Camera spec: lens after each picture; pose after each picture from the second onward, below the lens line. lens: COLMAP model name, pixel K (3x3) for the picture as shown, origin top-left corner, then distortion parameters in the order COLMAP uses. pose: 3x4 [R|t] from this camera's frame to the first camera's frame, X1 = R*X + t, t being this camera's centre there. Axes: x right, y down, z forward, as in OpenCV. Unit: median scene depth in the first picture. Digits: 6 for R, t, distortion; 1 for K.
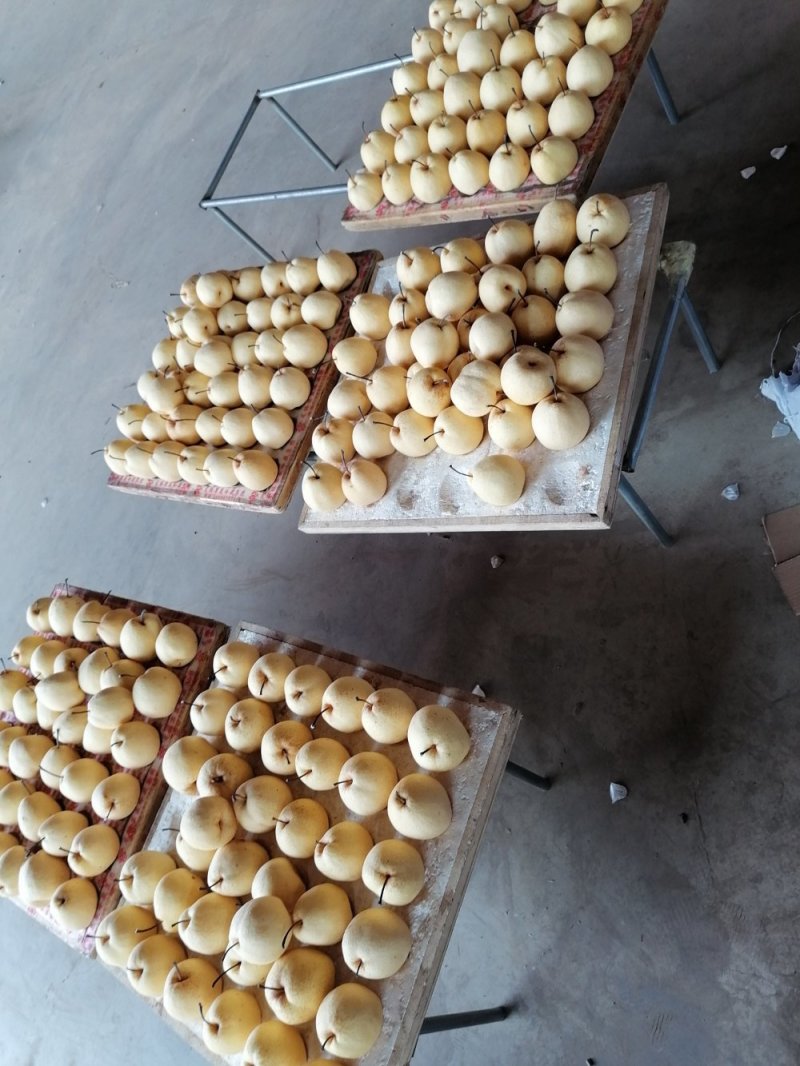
lens RADIAL K [[797.7, 0, 400.0], [0, 797.7, 533.0], [0, 0, 1]] dist [0.107619, -0.142029]
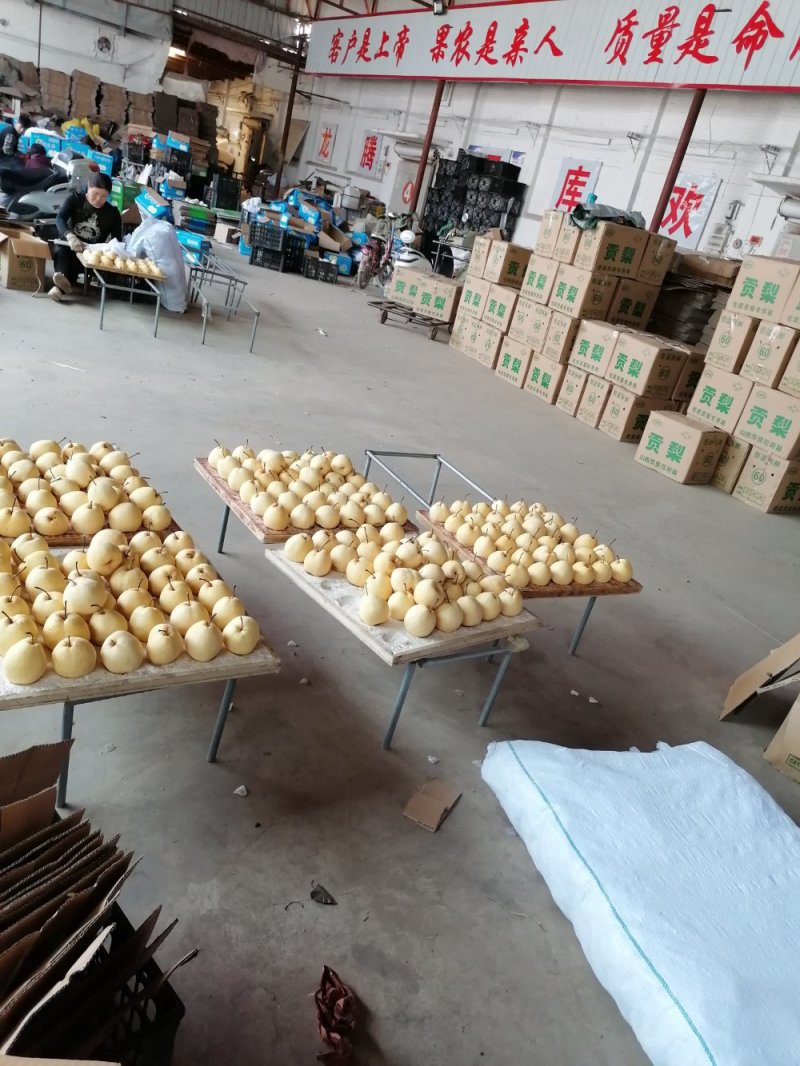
lens RADIAL K [[797.7, 0, 400.0], [0, 797.7, 533.0], [0, 0, 1]] dist [0.107619, -0.142029]
pose [[0.536417, 0.832486, -0.138651, 0.210660], [-0.775327, 0.421210, -0.470586, 0.525330], [-0.333355, 0.359930, 0.871393, -0.487280]]
